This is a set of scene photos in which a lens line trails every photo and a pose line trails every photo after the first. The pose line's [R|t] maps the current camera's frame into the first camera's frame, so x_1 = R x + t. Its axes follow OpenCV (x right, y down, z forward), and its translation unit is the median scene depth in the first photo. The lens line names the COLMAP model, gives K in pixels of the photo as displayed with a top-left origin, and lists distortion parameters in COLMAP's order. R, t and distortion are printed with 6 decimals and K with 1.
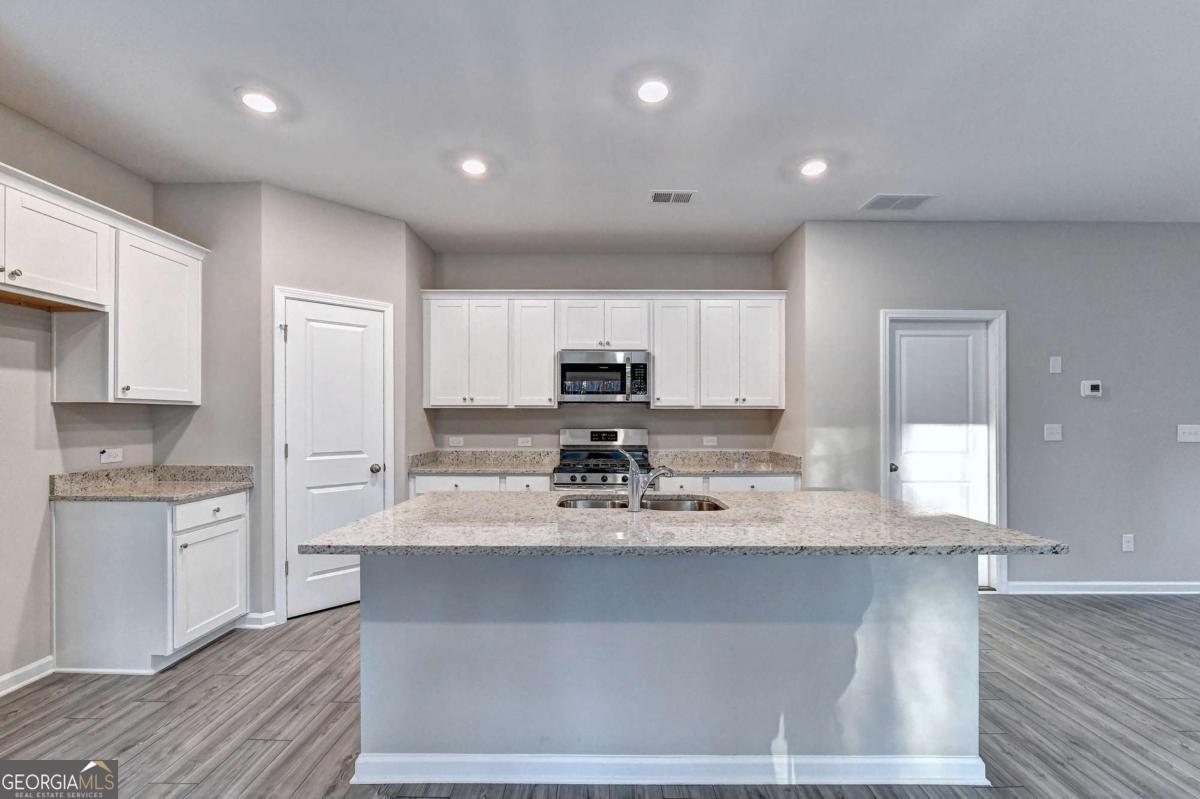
lens RADIAL K [[485.1, 0, 607.8], [0, 485.1, 420.8], [0, 0, 1]] dist [-0.010421, 0.000385]
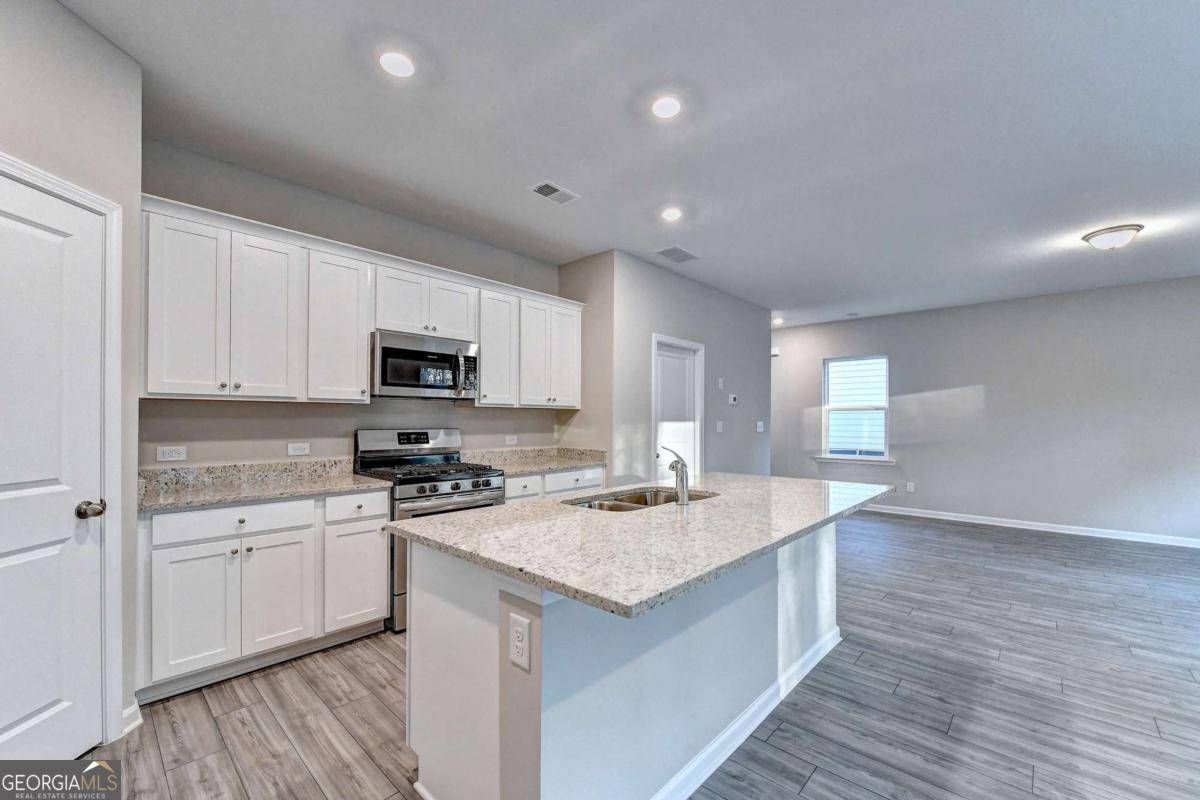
lens RADIAL K [[485.1, 0, 609.3], [0, 485.1, 411.9], [0, 0, 1]] dist [-0.010421, 0.000385]
pose [[0.670986, 0.011854, 0.741375, -0.467878], [-0.001431, 0.999891, -0.014692, -0.001248], [-0.741469, 0.008797, 0.670930, 0.218620]]
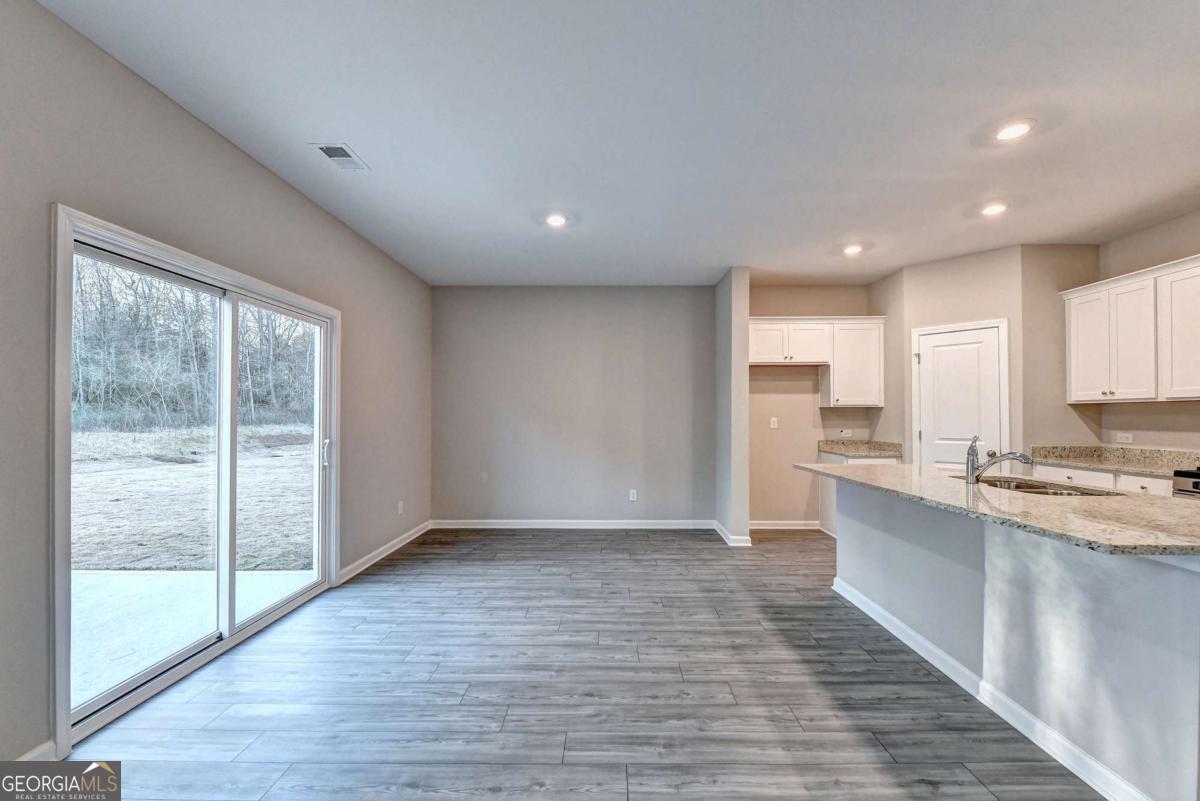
lens RADIAL K [[485.1, 0, 602.3], [0, 485.1, 415.7], [0, 0, 1]] dist [-0.010421, 0.000385]
pose [[-0.007734, -0.000770, -0.999970, 0.742001], [0.001021, 0.999999, -0.000778, 0.000245], [0.999970, -0.001027, -0.007733, 0.004803]]
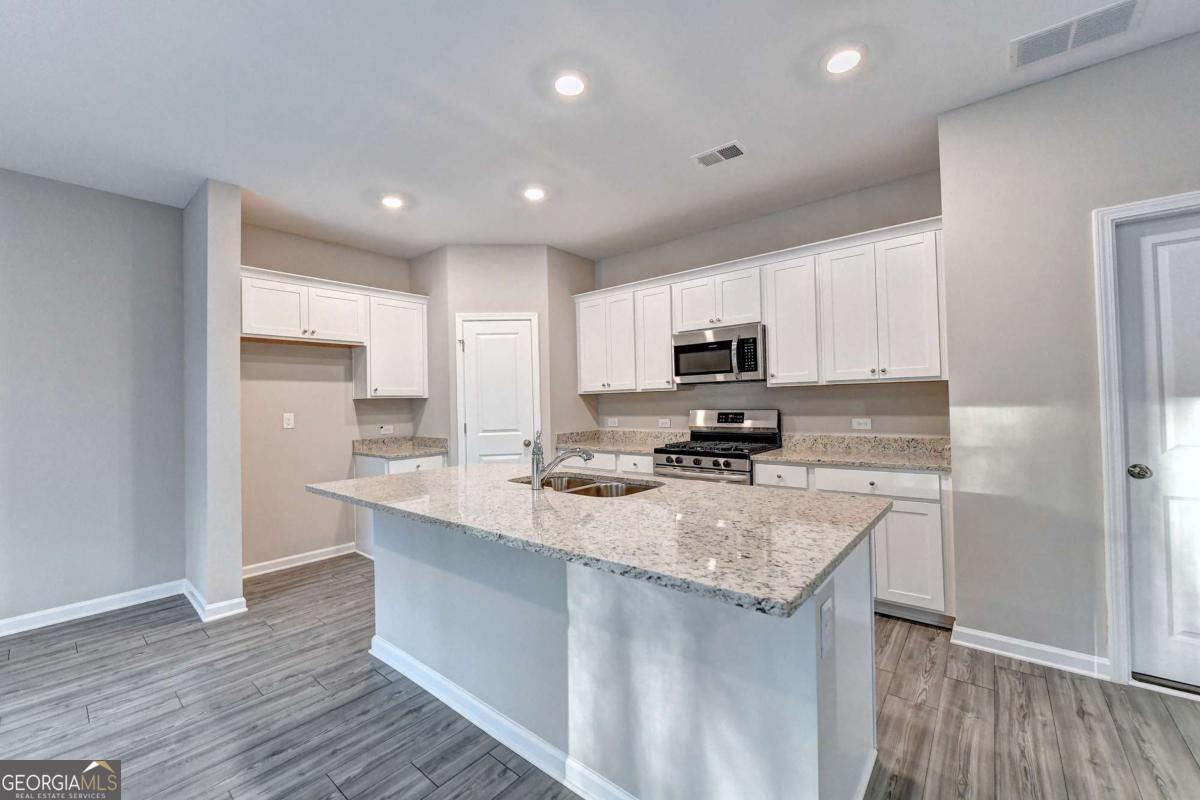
lens RADIAL K [[485.1, 0, 605.7], [0, 485.1, 390.3], [0, 0, 1]] dist [-0.010421, 0.000385]
pose [[0.772488, -0.034533, -0.634090, 0.466995], [0.022903, 0.999386, -0.026525, -0.001902], [0.634616, 0.005968, 0.772804, 0.142927]]
